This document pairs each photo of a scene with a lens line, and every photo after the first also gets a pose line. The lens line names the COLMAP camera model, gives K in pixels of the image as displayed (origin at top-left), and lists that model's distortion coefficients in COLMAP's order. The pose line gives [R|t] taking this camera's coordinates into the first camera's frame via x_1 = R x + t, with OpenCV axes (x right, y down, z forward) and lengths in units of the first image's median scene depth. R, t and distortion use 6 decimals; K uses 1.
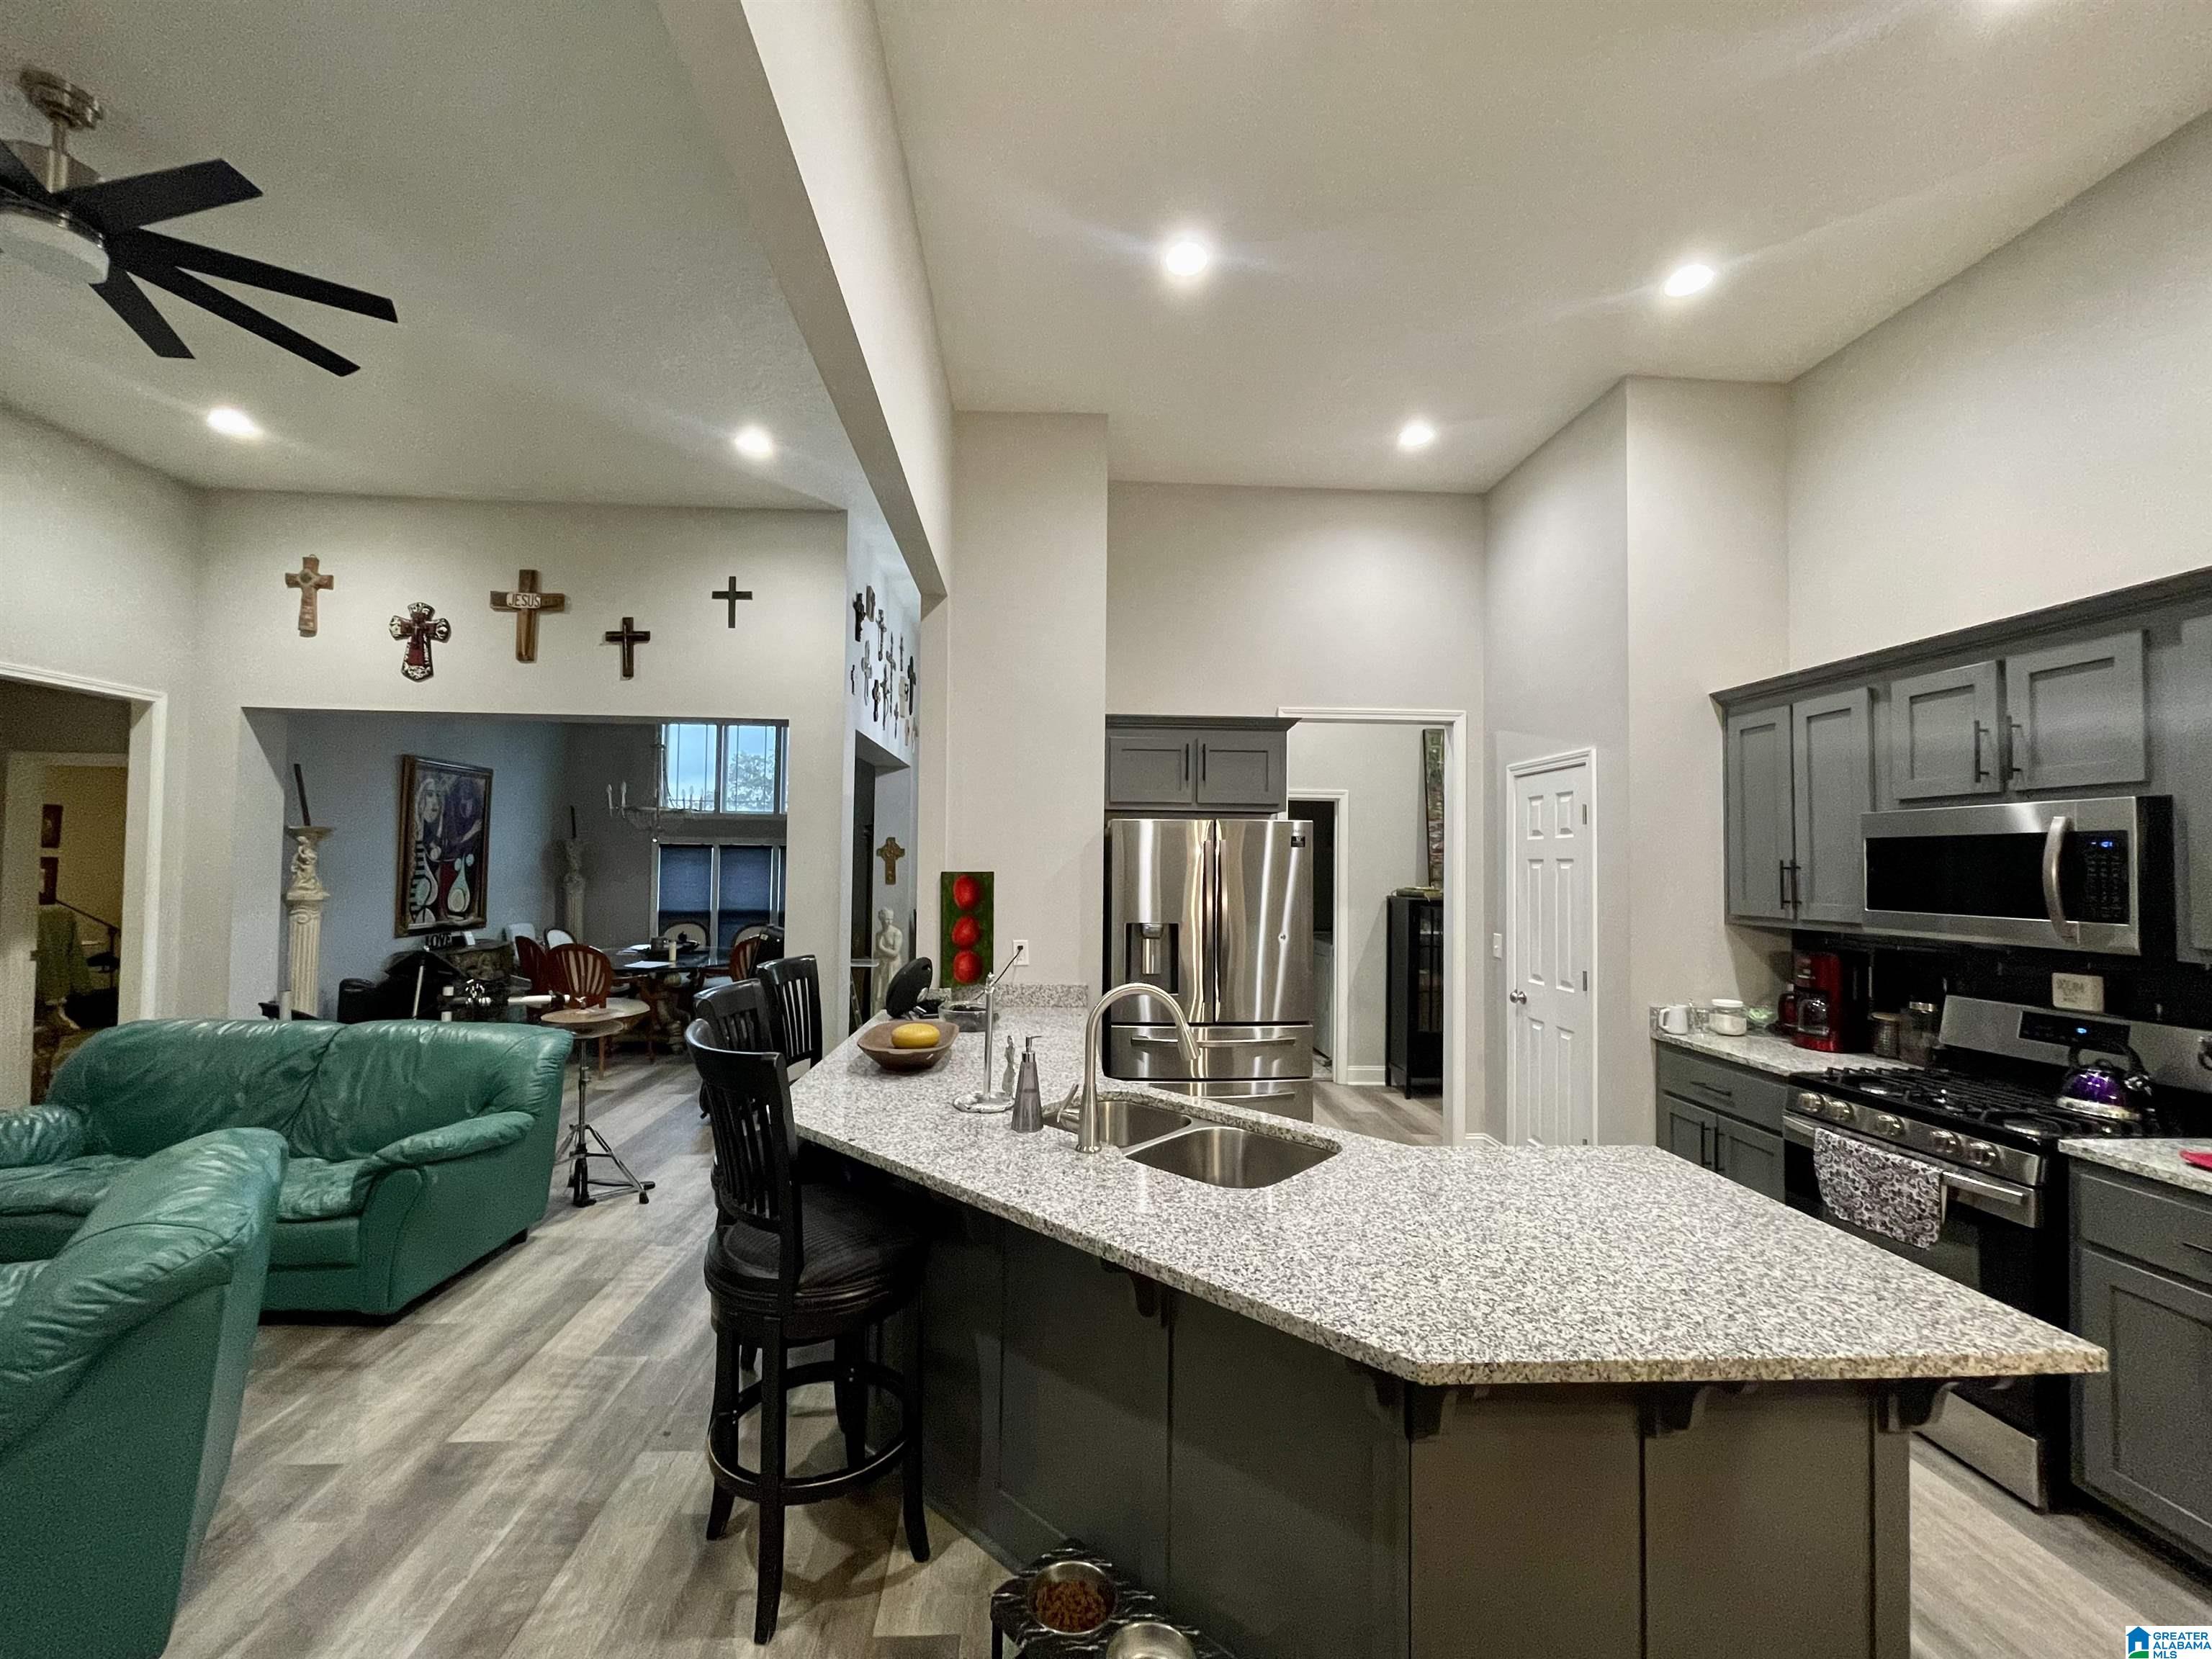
lens RADIAL K [[885.3, 0, 1093.4], [0, 885.3, 833.7], [0, 0, 1]] dist [-0.003963, -0.000140]
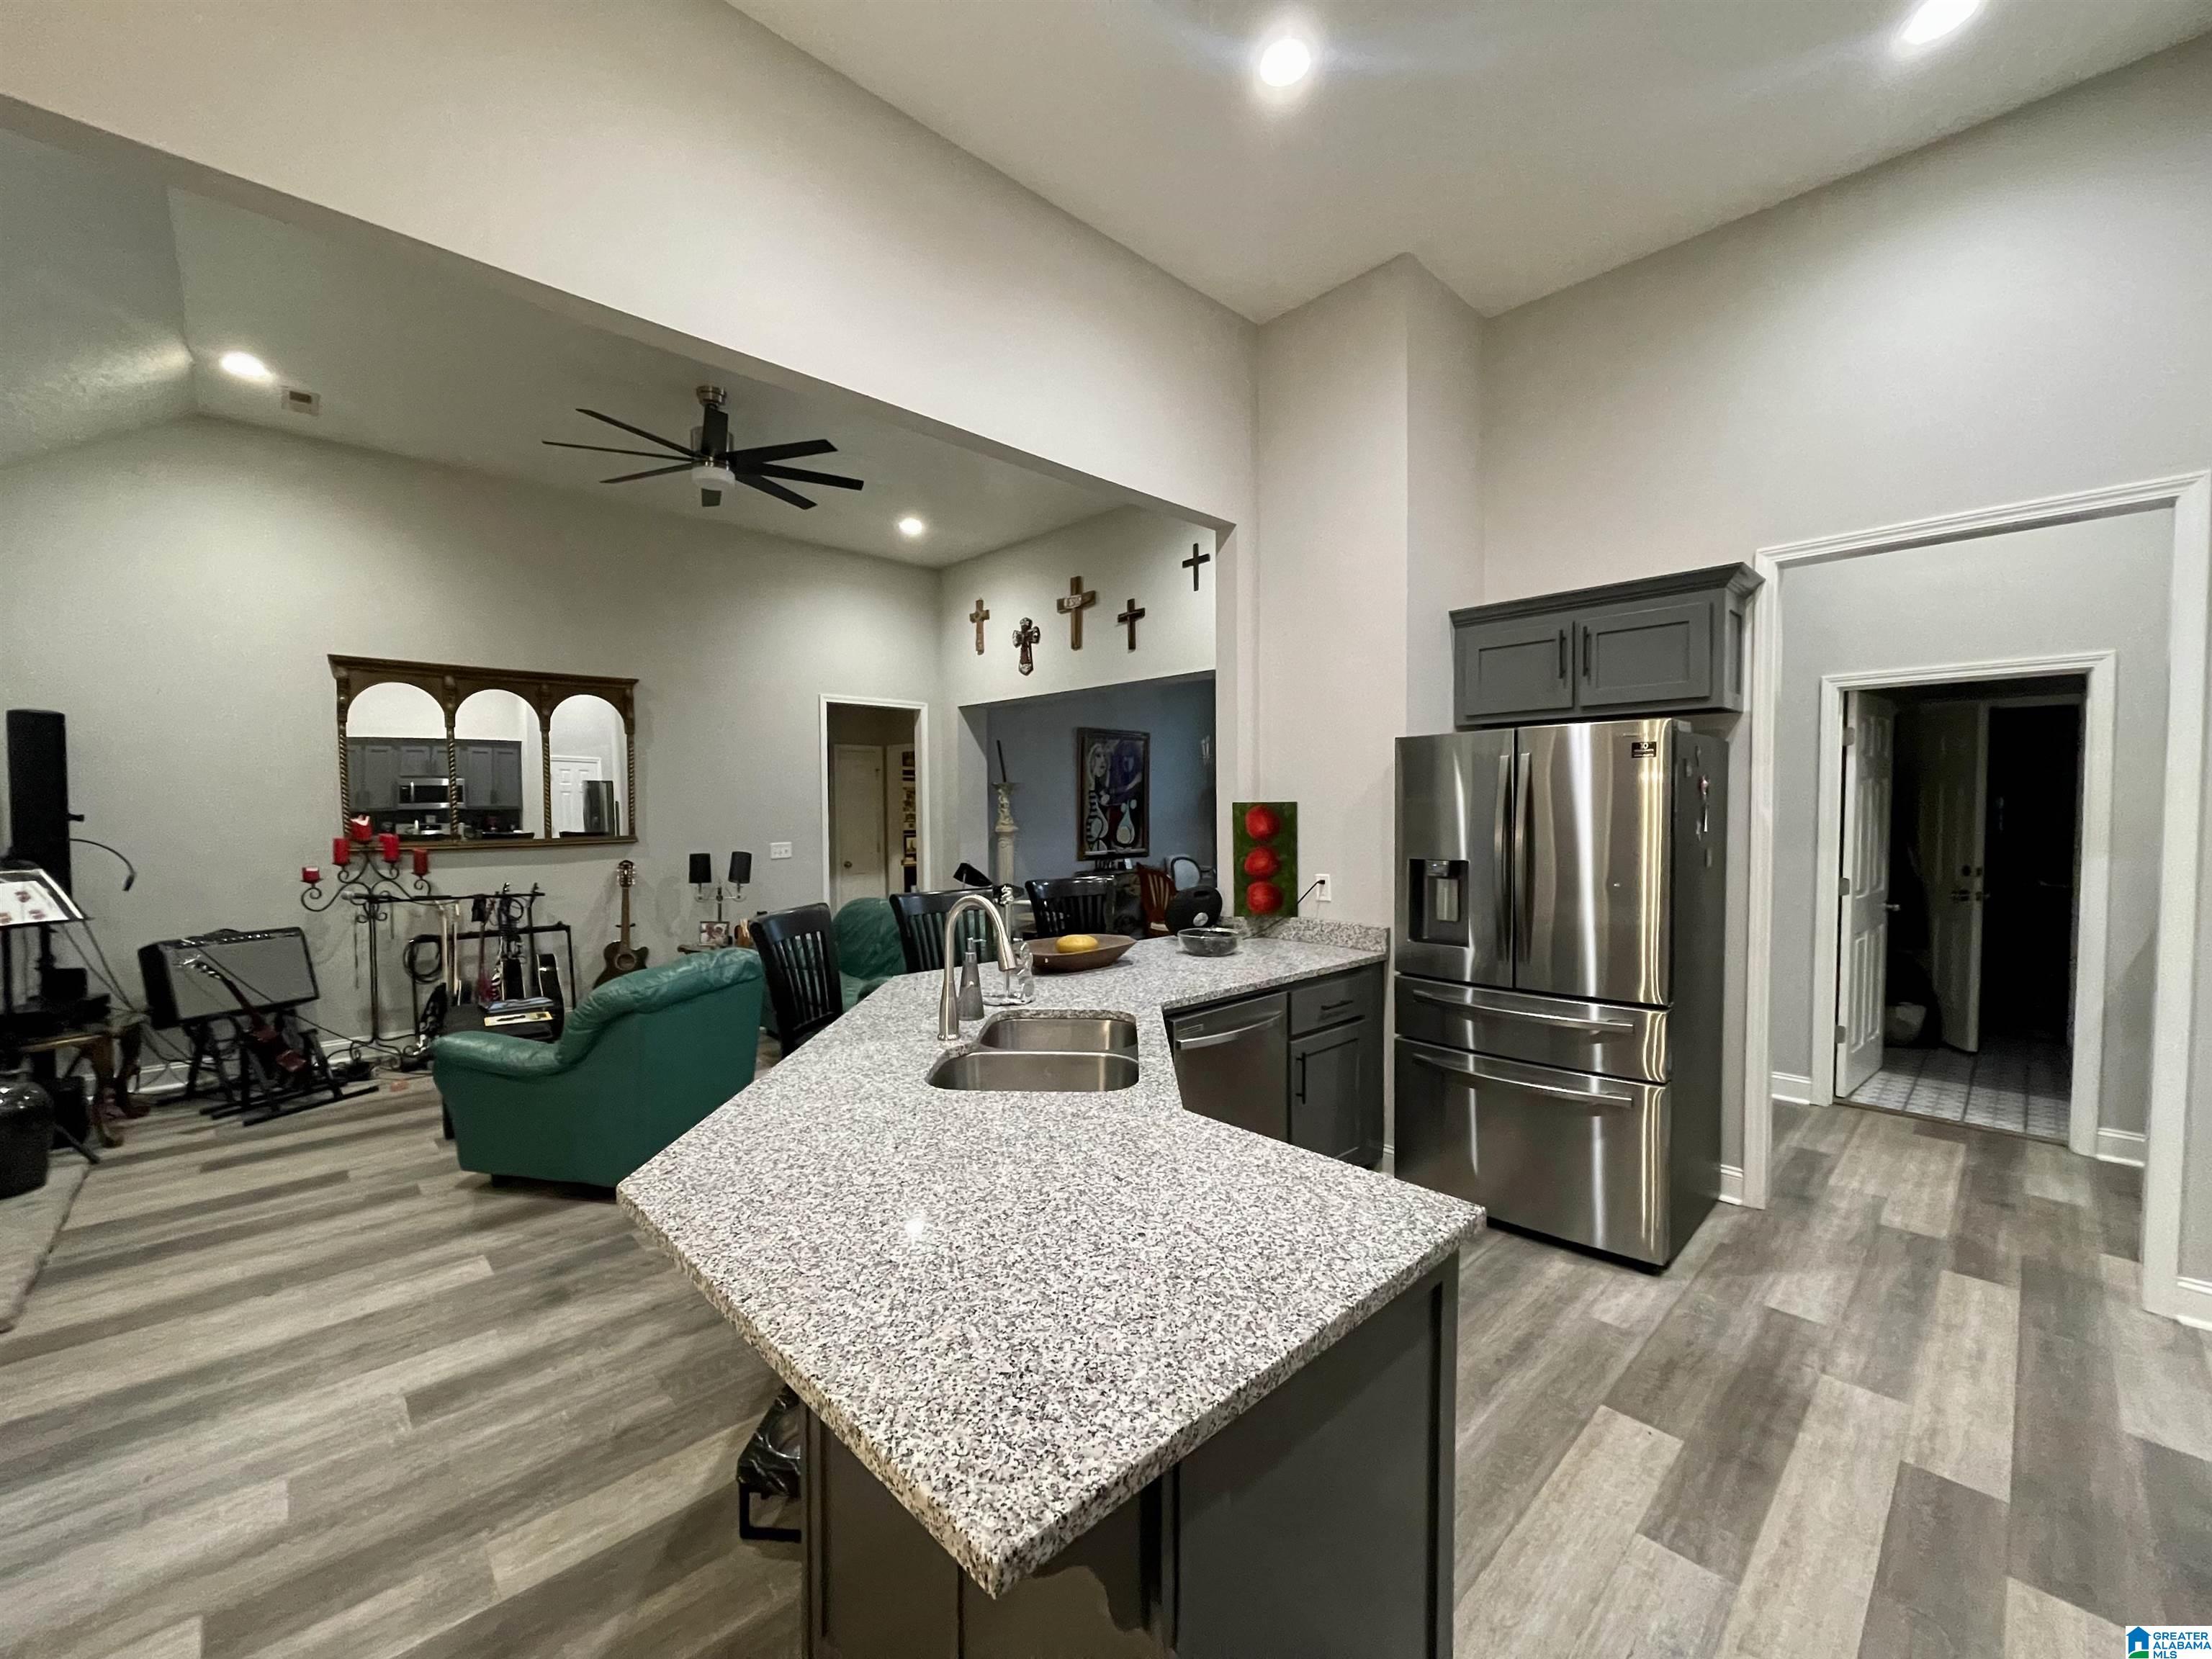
lens RADIAL K [[885.3, 0, 1096.8], [0, 885.3, 837.5], [0, 0, 1]] dist [-0.003963, -0.000140]
pose [[0.649998, 0.010821, -0.759859, 0.371498], [0.039330, 0.998080, 0.047857, 0.020889], [0.758917, -0.060992, 0.648324, 0.162574]]
